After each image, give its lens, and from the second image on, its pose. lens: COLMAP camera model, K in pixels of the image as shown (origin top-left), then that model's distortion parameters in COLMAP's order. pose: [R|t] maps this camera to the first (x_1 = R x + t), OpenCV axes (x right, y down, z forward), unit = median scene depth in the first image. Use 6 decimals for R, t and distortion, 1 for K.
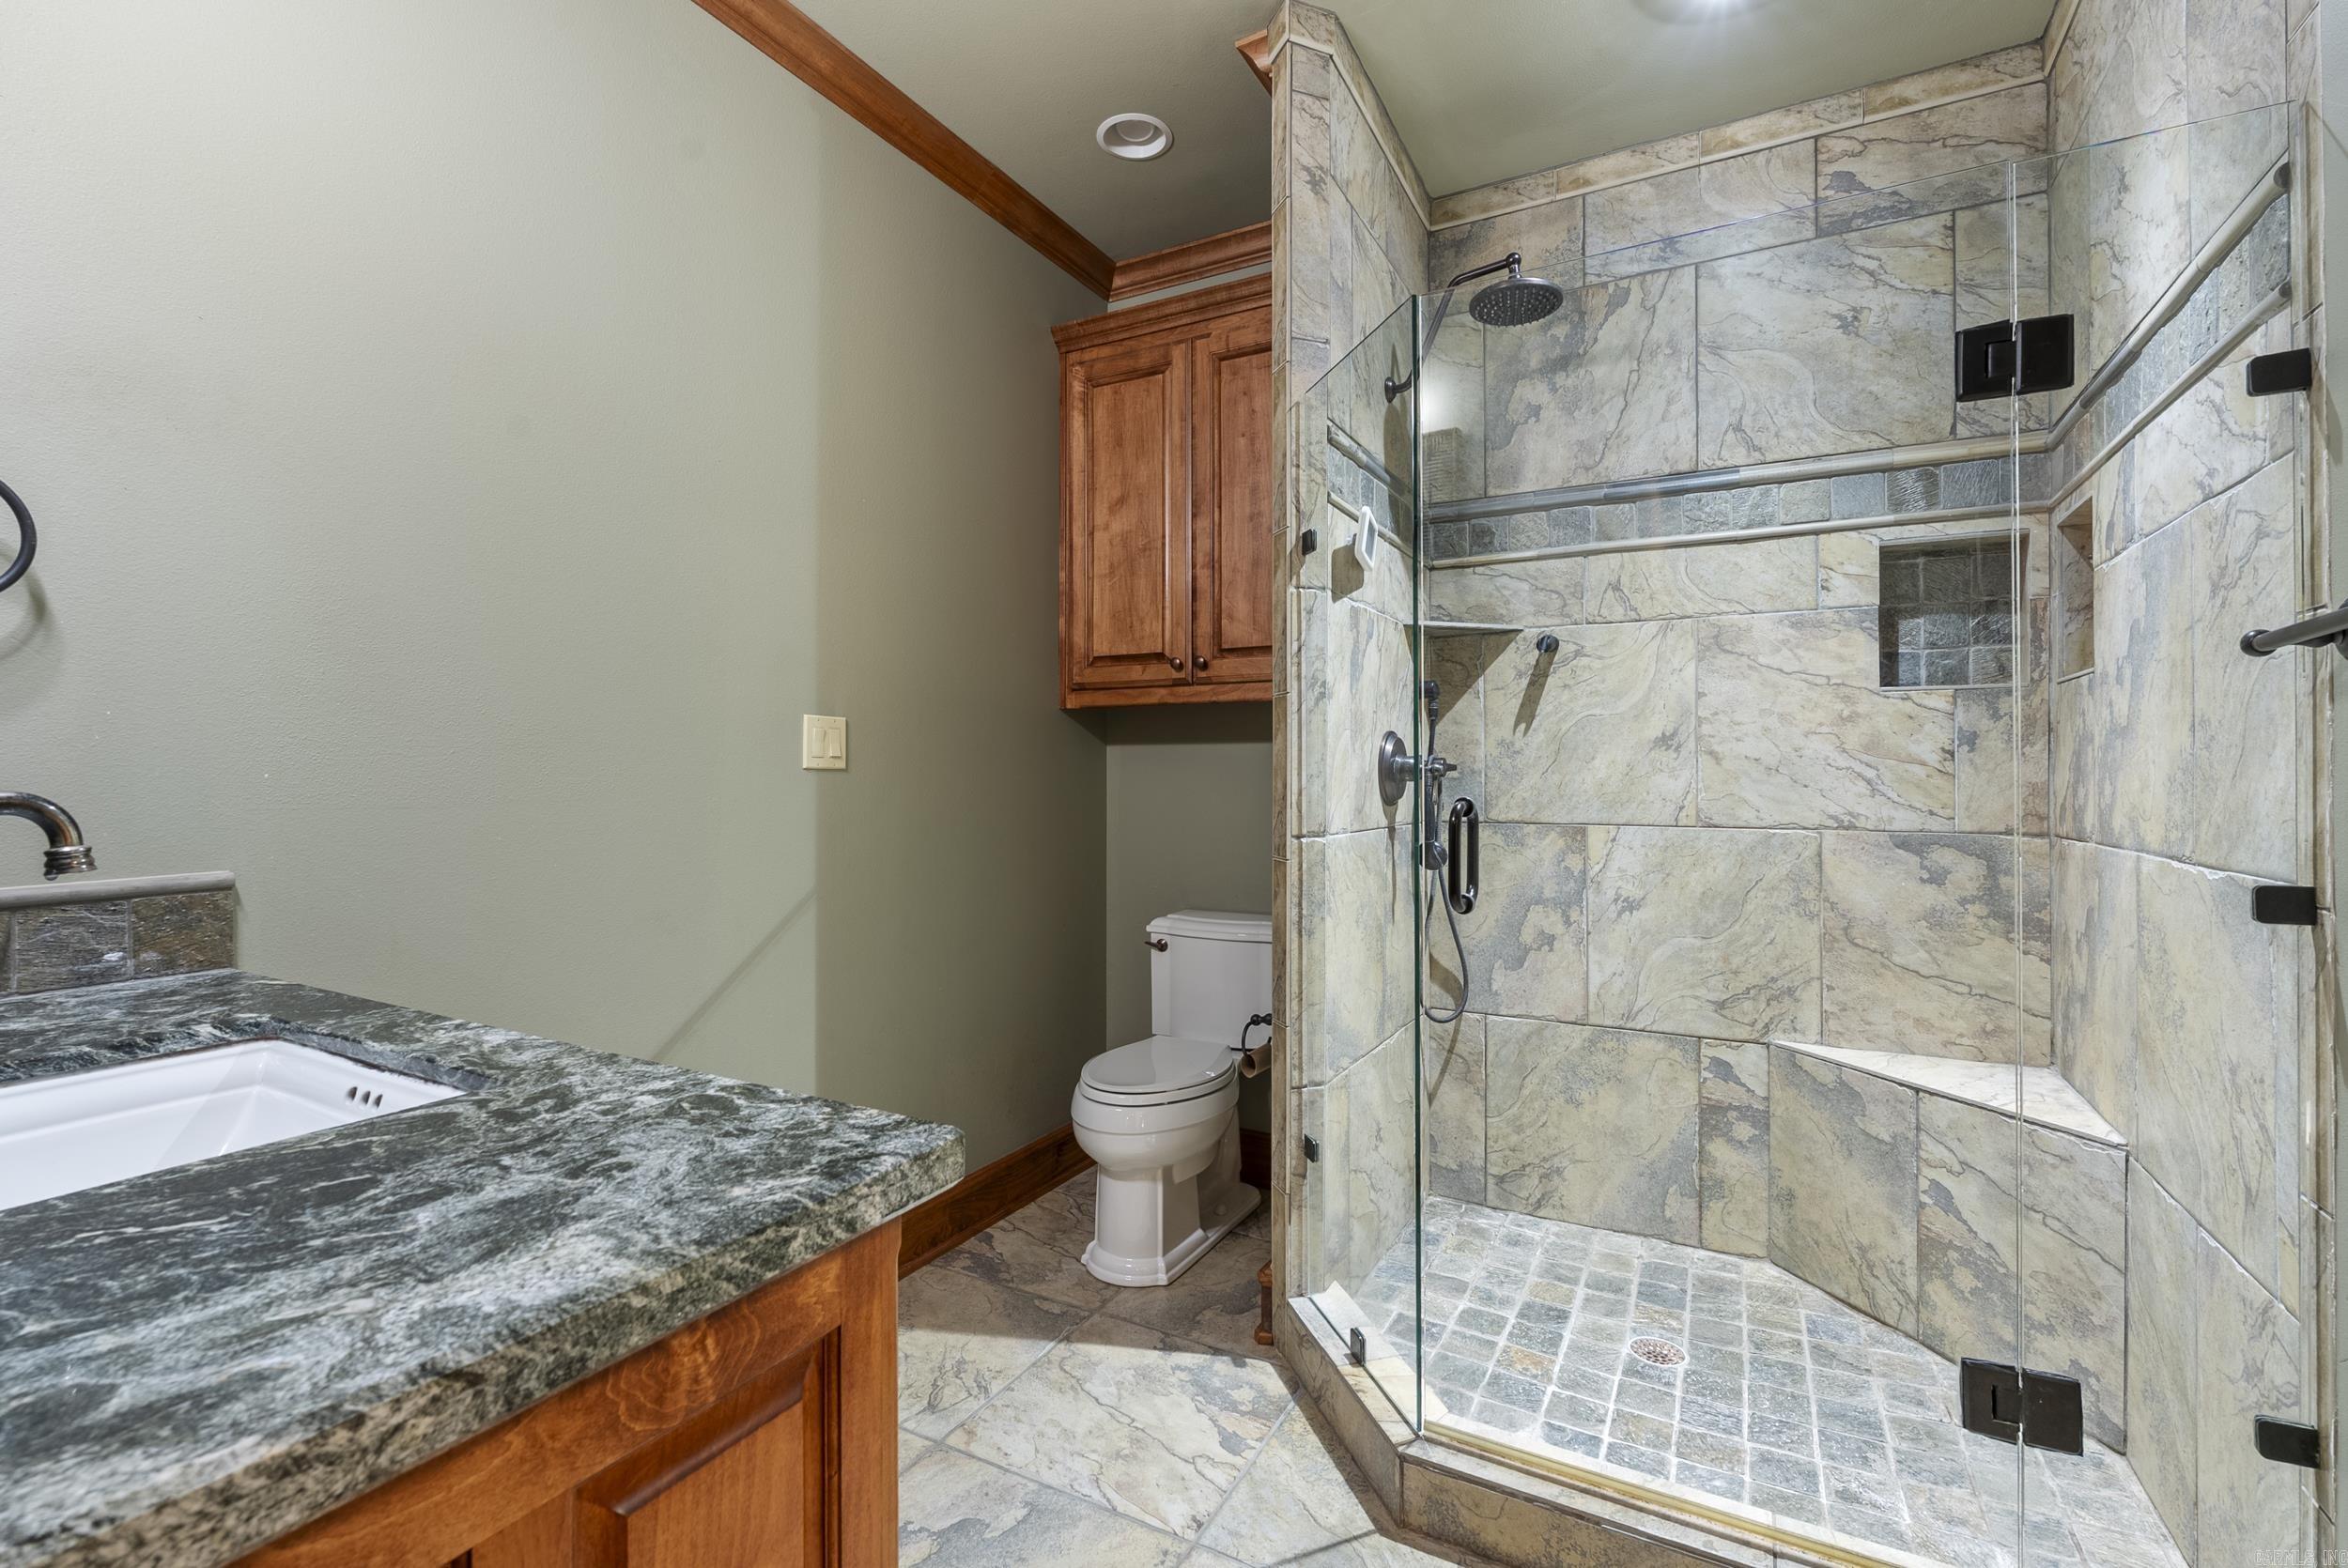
lens RADIAL K [[1035.3, 0, 1166.8], [0, 1035.3, 771.2], [0, 0, 1]] dist [-0.006779, 0.001570]
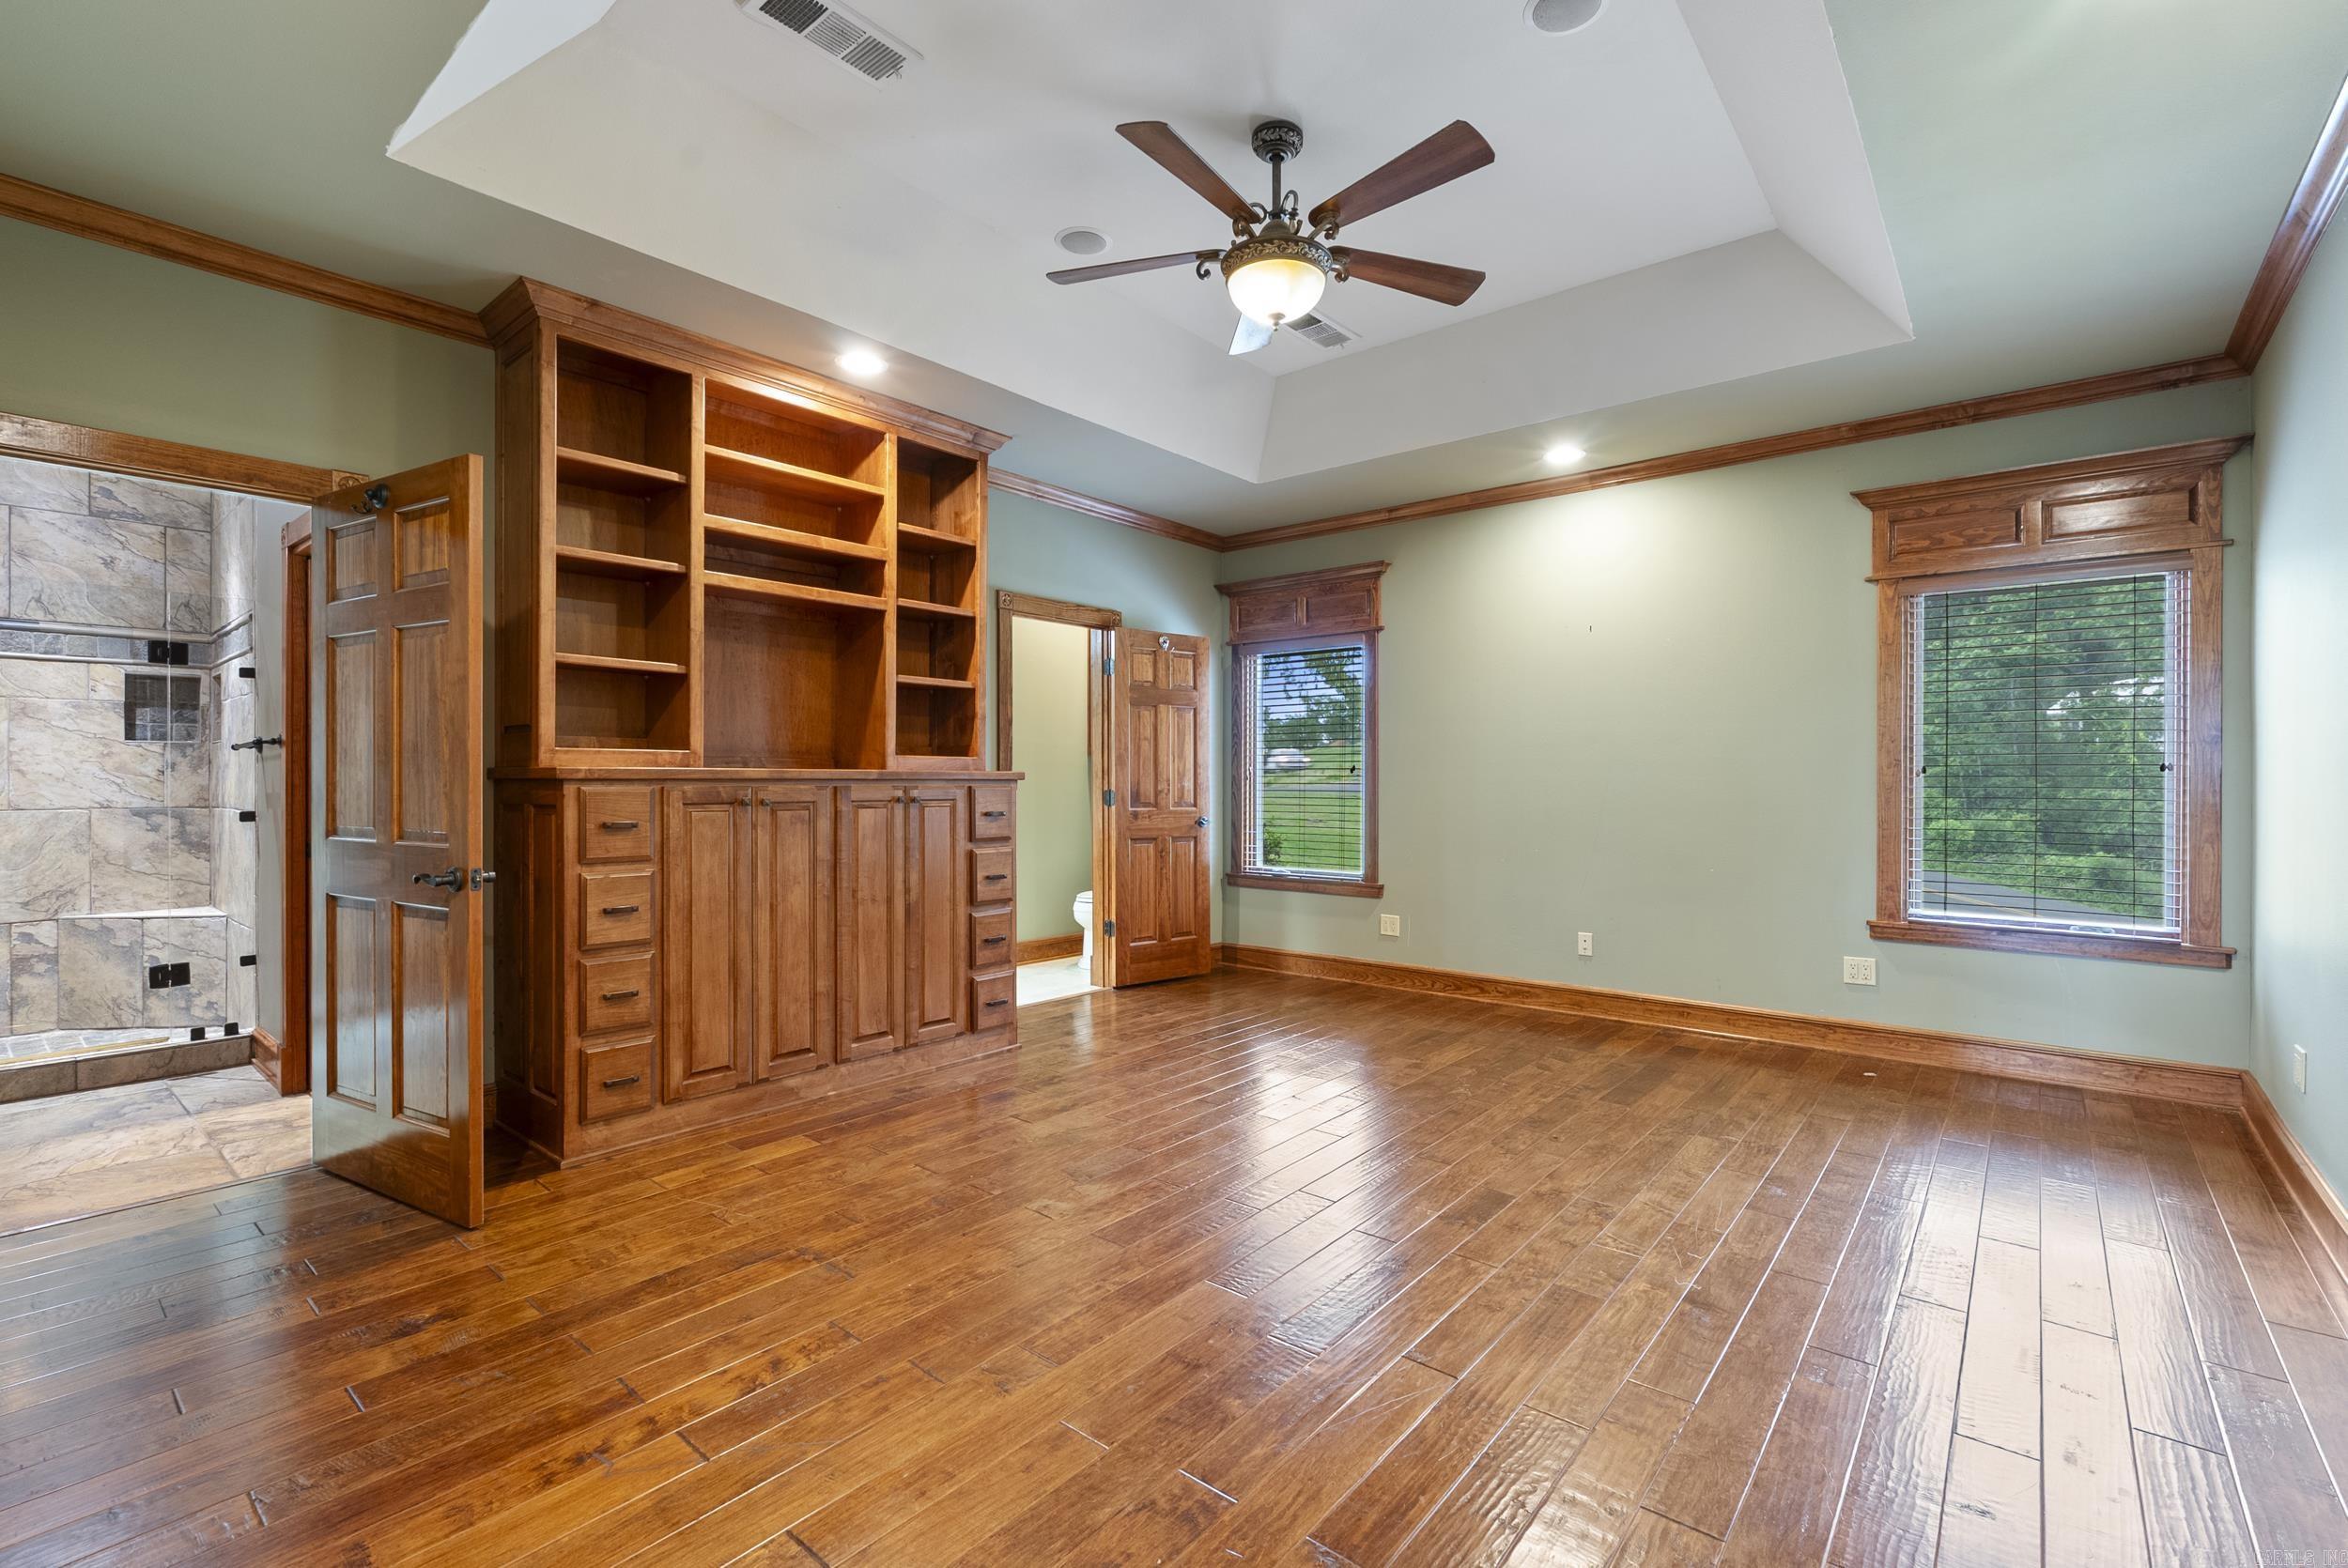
lens RADIAL K [[1035.3, 0, 1176.7], [0, 1035.3, 774.6], [0, 0, 1]] dist [-0.006779, 0.001570]
pose [[0.184274, 0.002621, 0.982871, -1.007780], [-0.000318, 0.999997, -0.002607, -0.006742], [-0.982875, 0.000167, 0.184274, -1.540636]]
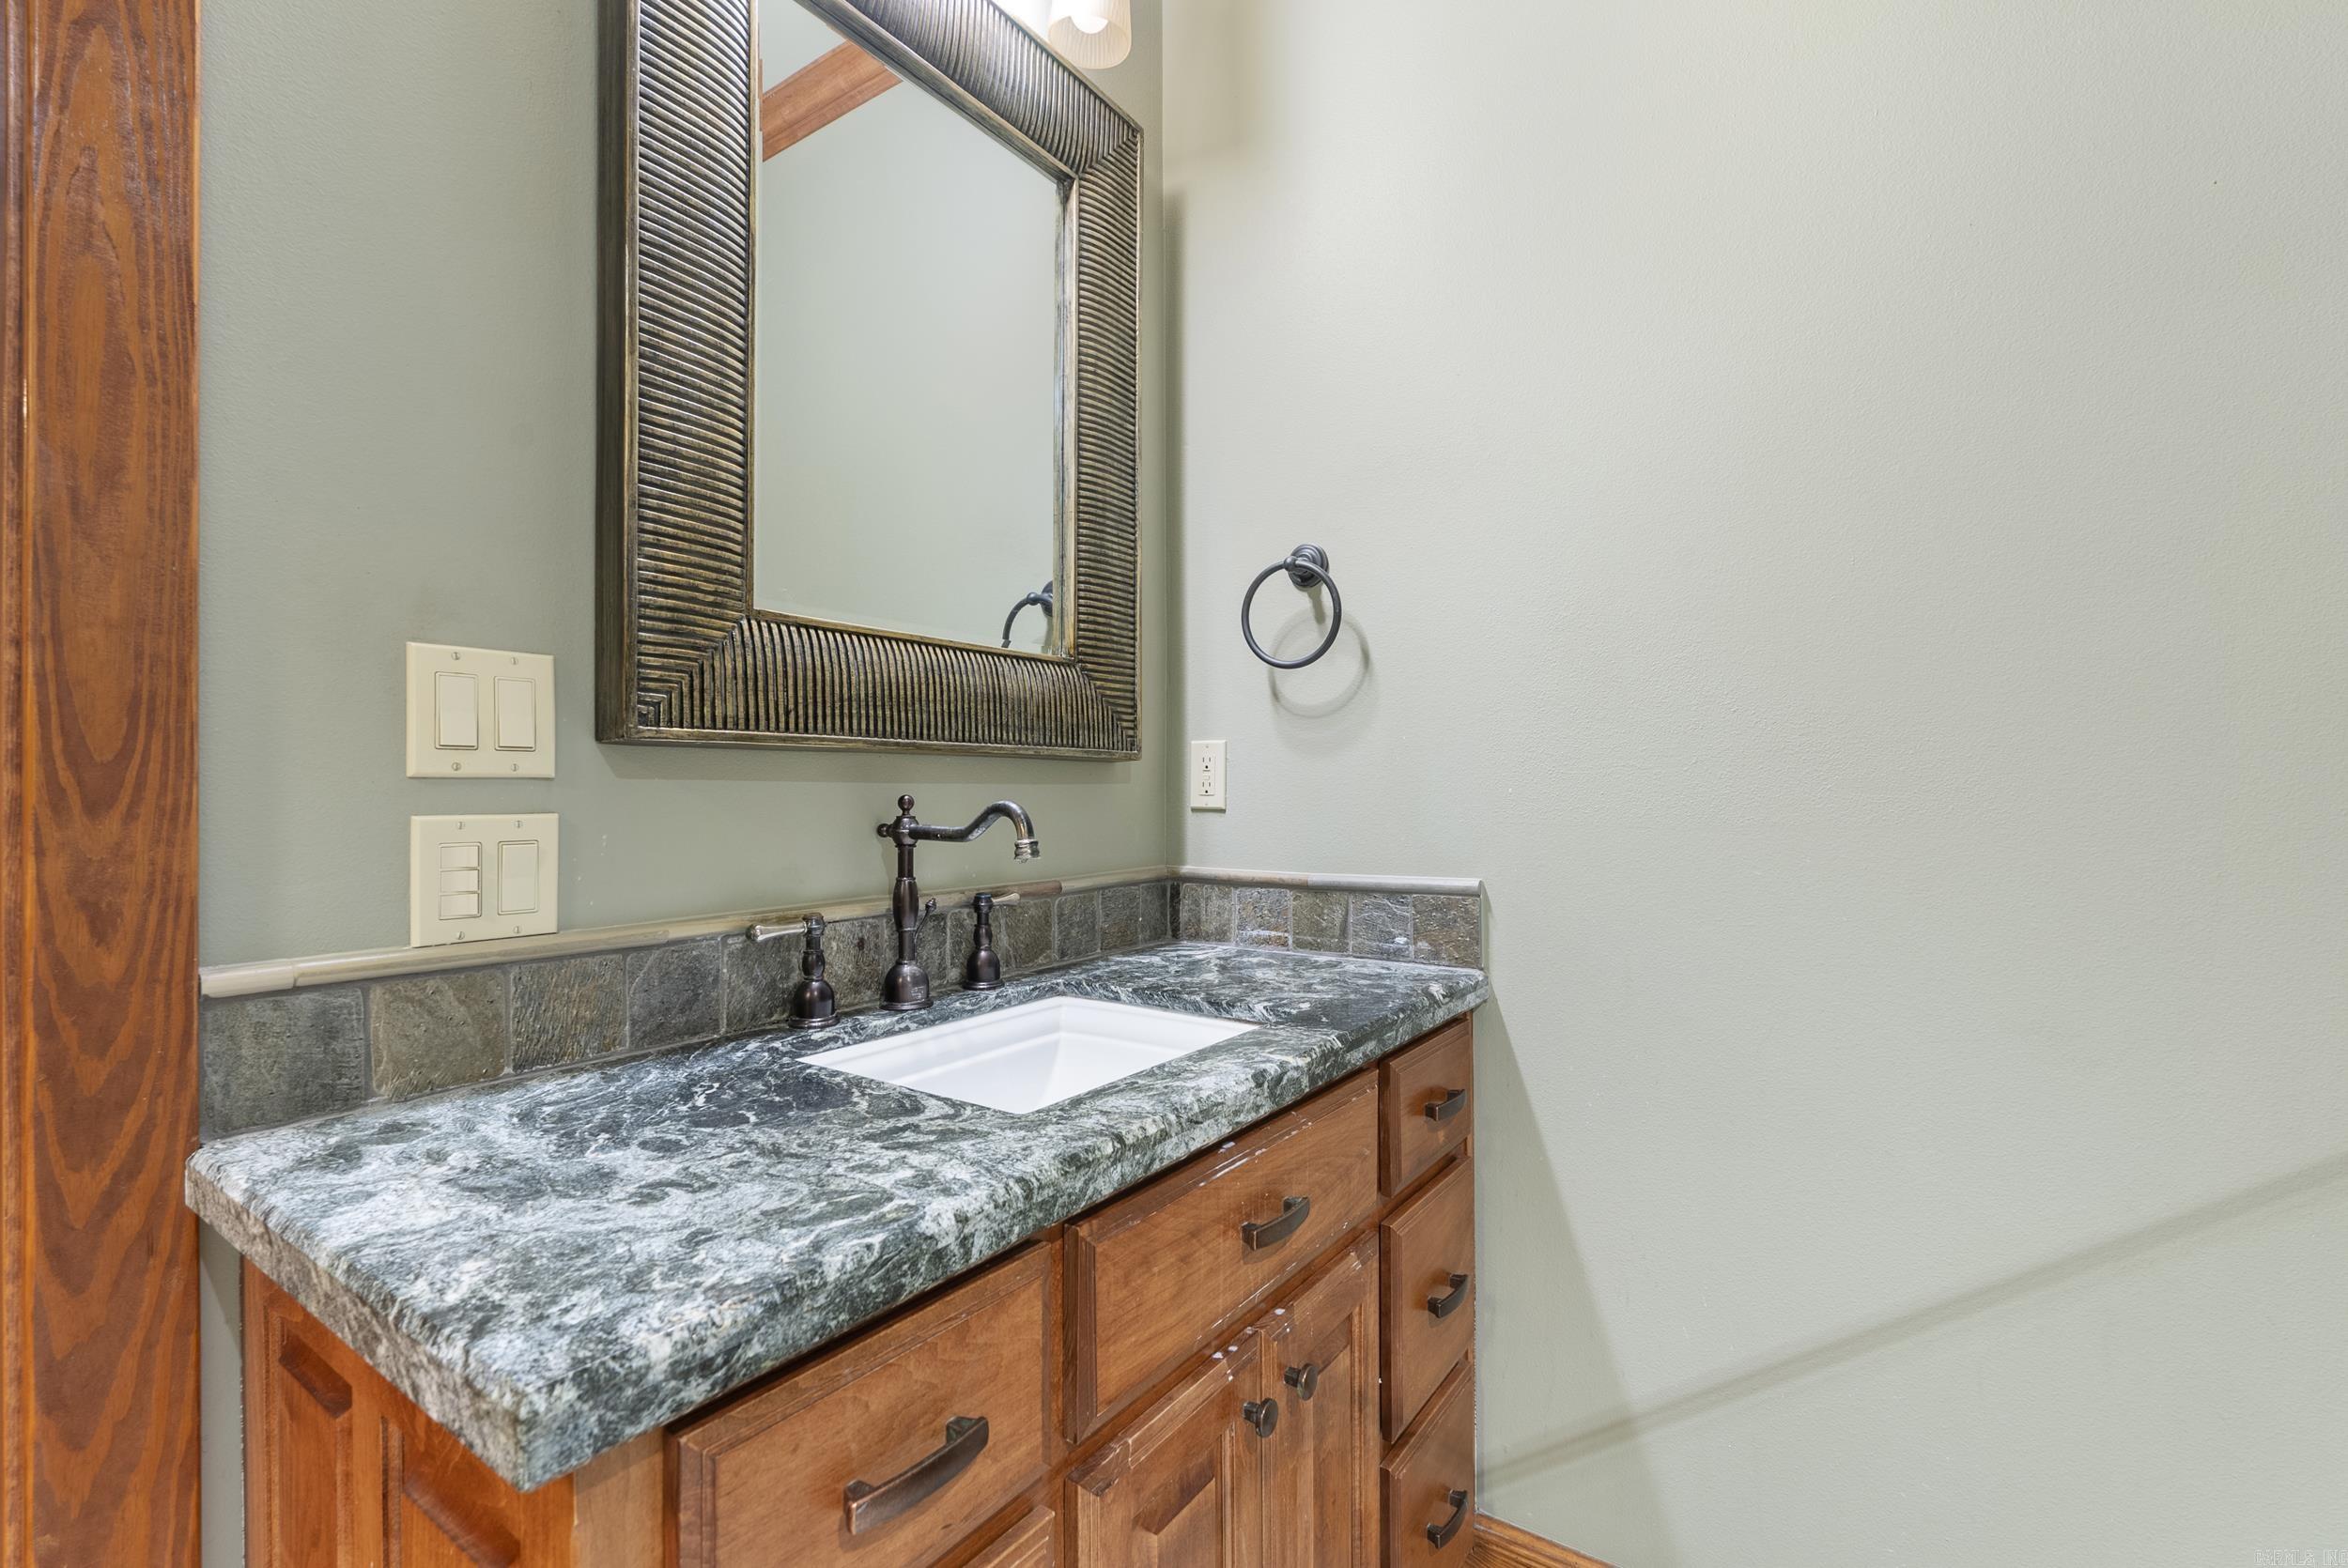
lens RADIAL K [[1035.3, 0, 1164.6], [0, 1035.3, 790.0], [0, 0, 1]] dist [-0.006779, 0.001570]
pose [[-0.096318, -0.000143, -0.995351, 0.323669], [0.003314, 0.999994, -0.000464, 0.008437], [0.995345, -0.003344, -0.096317, 1.374629]]
